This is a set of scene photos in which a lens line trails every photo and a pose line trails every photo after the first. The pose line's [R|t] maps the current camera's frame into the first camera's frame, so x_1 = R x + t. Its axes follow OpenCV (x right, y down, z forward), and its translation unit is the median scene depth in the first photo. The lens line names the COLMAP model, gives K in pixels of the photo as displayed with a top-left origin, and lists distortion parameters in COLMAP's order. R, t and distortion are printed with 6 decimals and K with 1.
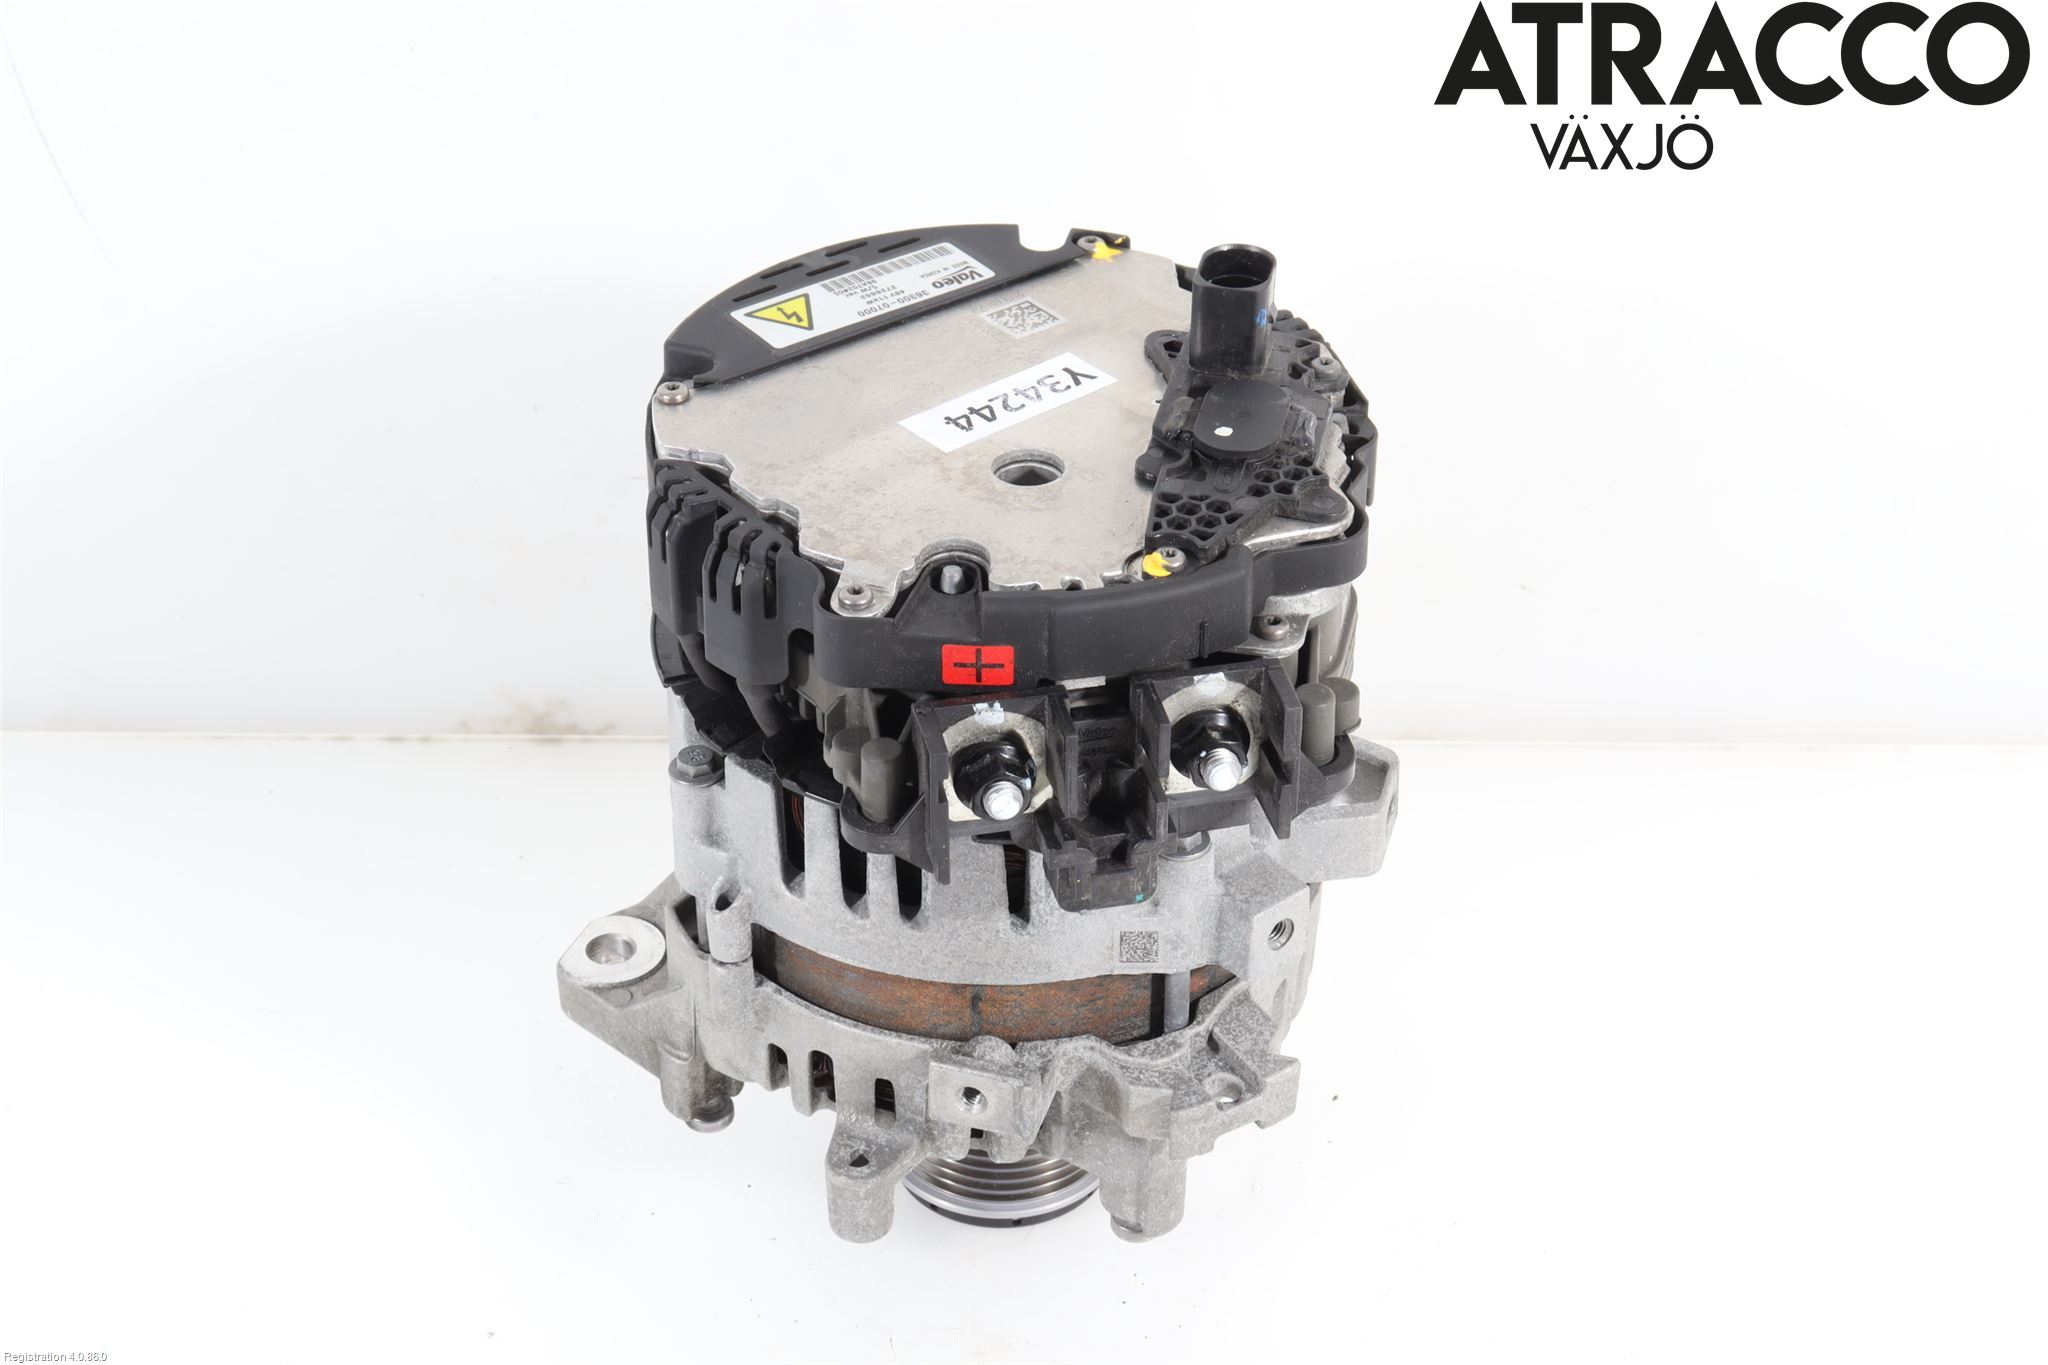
lens RADIAL K [[3169.6, 0, 1017.8], [0, 3169.6, 680.4], [0, 0, 1]] dist [0.018567, 0.001839]
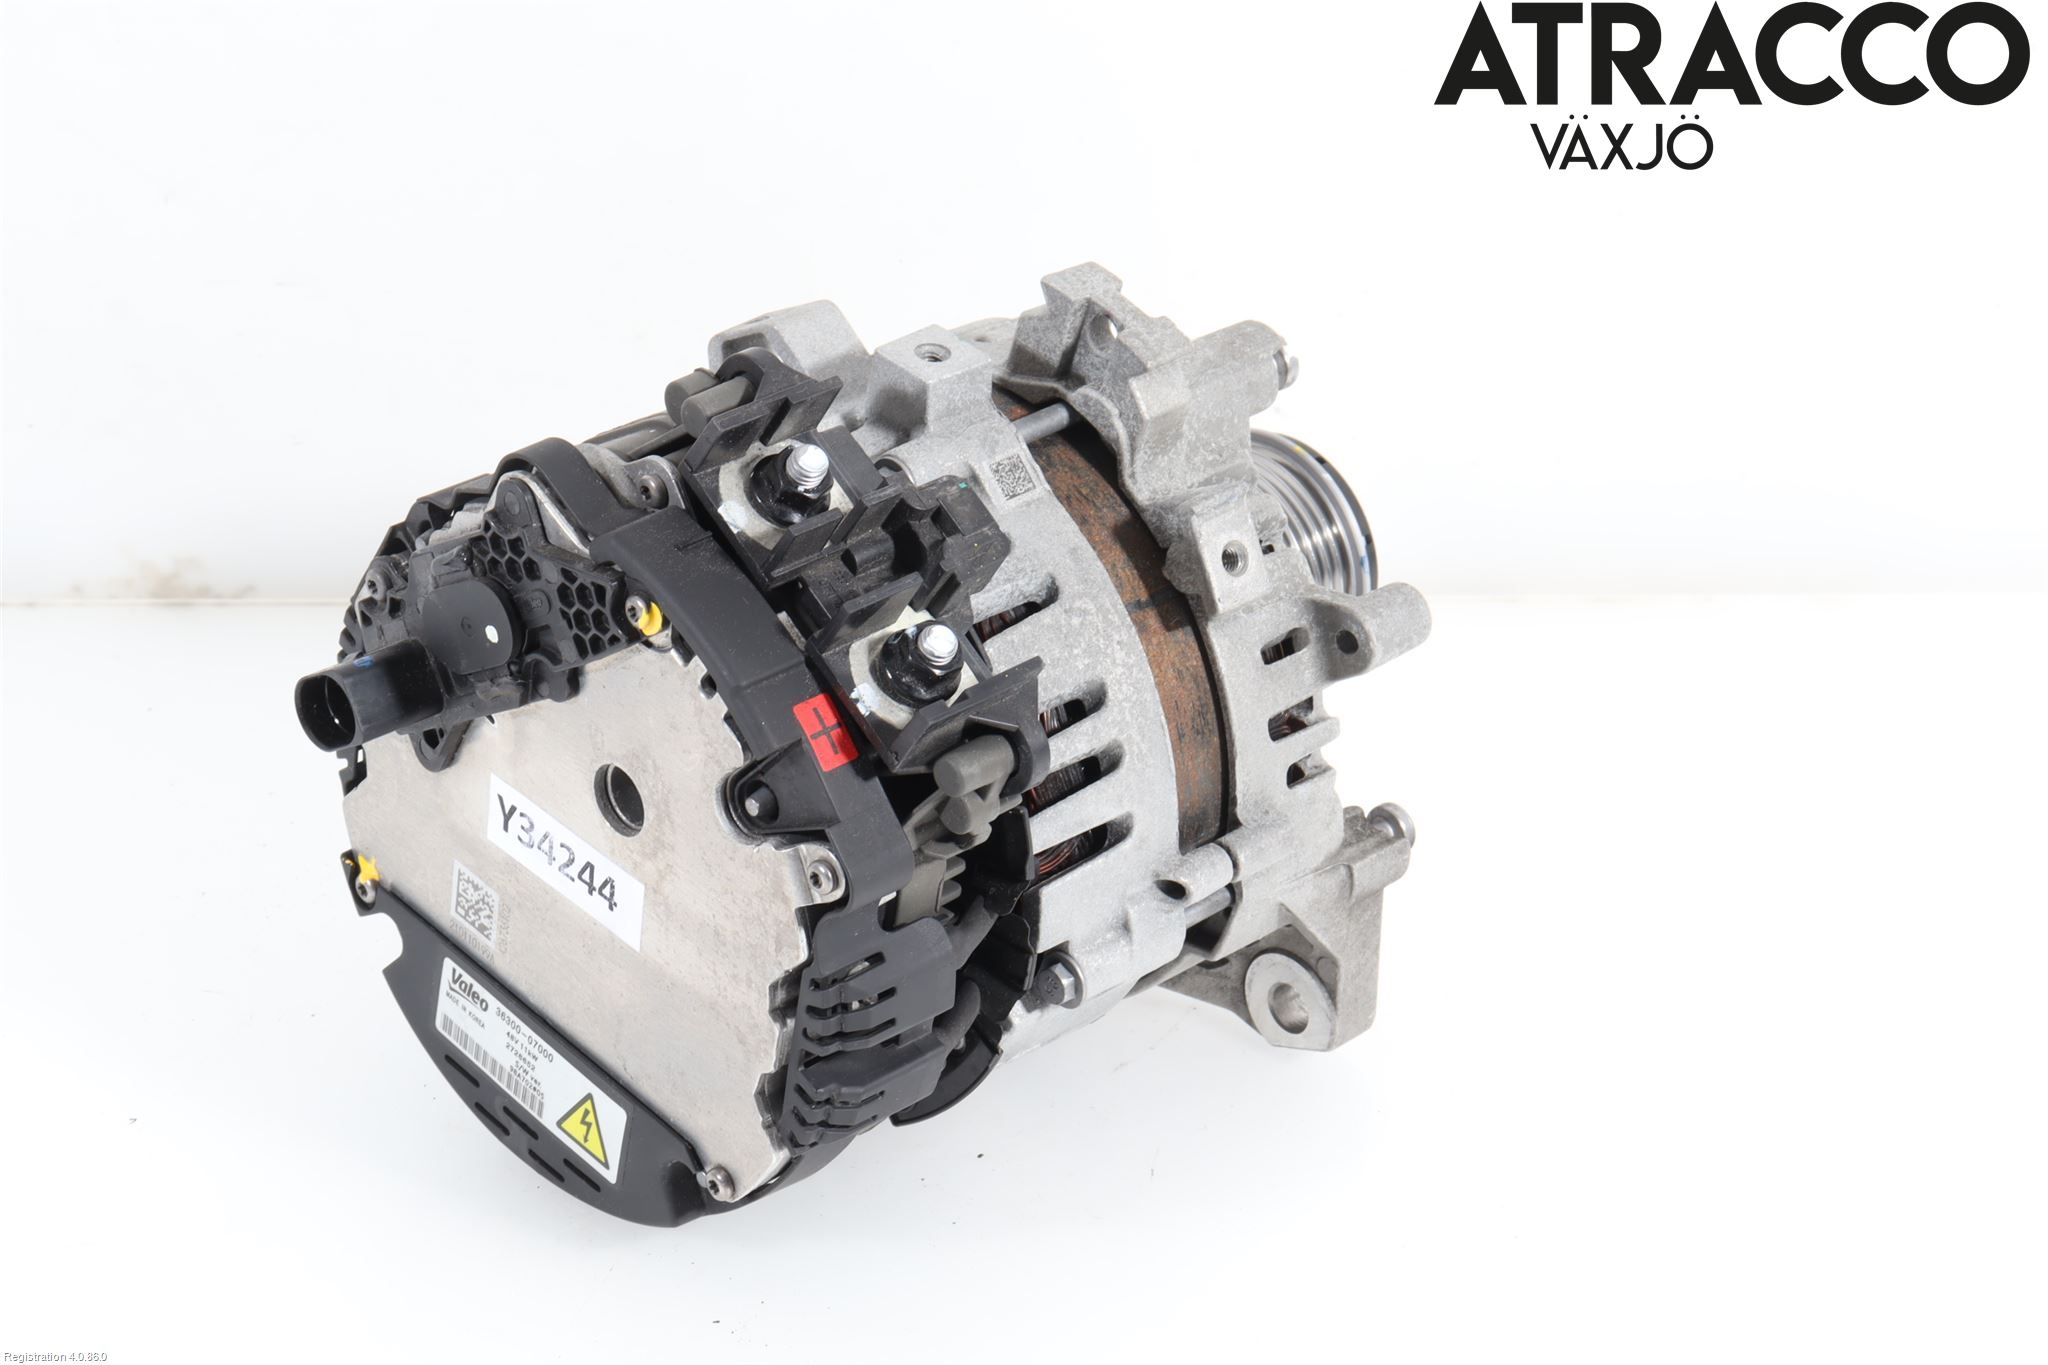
lens RADIAL K [[4427.5, 0, 1024.0], [0, 4427.5, 682.5], [0, 0, 1]] dist [0.301481, 0.213471]
pose [[-0.462760, -0.883888, 0.067786, -0.108175], [0.885669, -0.457702, 0.078100, -0.045569], [-0.038006, 0.096177, 0.994638, -0.325306]]
